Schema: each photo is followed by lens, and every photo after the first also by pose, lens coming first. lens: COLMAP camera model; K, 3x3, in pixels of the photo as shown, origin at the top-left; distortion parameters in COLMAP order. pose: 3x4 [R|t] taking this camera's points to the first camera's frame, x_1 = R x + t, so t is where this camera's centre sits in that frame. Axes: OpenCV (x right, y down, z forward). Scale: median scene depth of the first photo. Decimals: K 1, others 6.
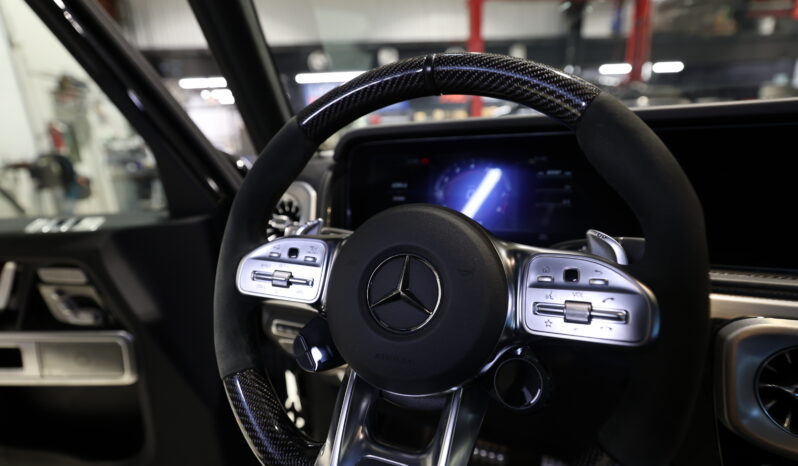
lens RADIAL K [[383.0, 0, 400.3], [0, 383.0, 232.1], [0, 0, 1]] dist [-0.017546, 0.001809]
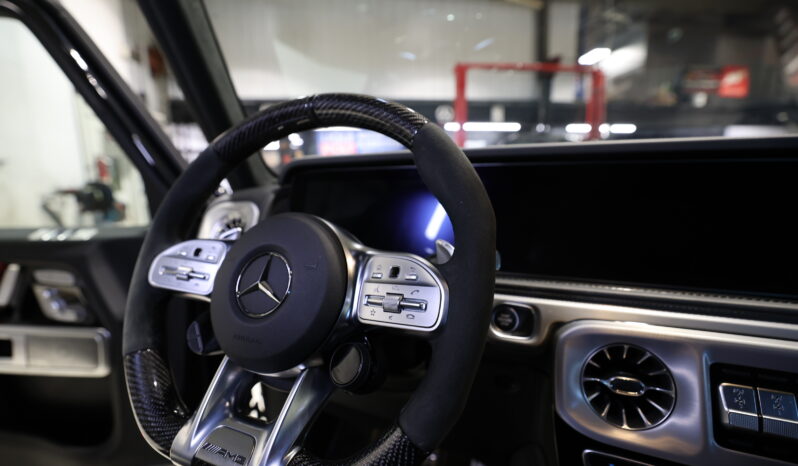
lens RADIAL K [[335.7, 0, 398.8], [0, 335.7, 232.4], [0, 0, 1]] dist [-0.035953, 0.005235]
pose [[0.999415, 0.033236, 0.008054, 0.213033], [-0.032434, 0.995865, -0.084861, 0.037262], [-0.010841, 0.084550, 0.996360, -0.024609]]
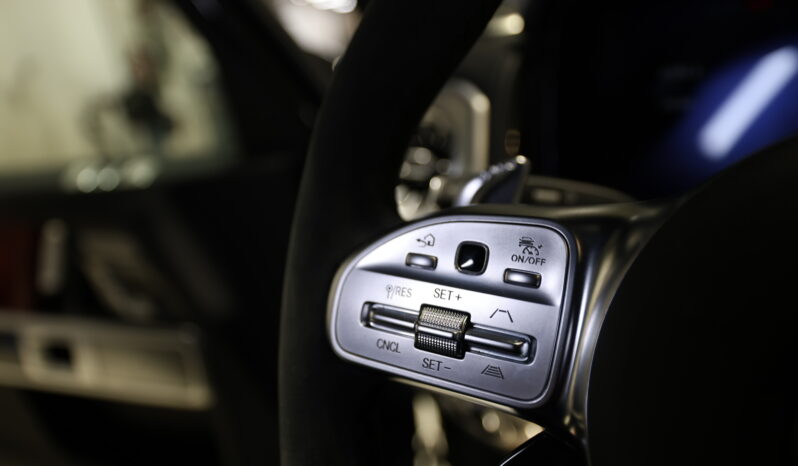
lens RADIAL K [[540.8, 0, 399.4], [0, 540.8, 233.8], [0, 0, 1]] dist [-0.052759, -0.000323]
pose [[0.954085, 0.021398, -0.298772, -0.124439], [0.011839, 0.993972, 0.108994, -0.014984], [0.299303, -0.107527, 0.948080, 0.324402]]
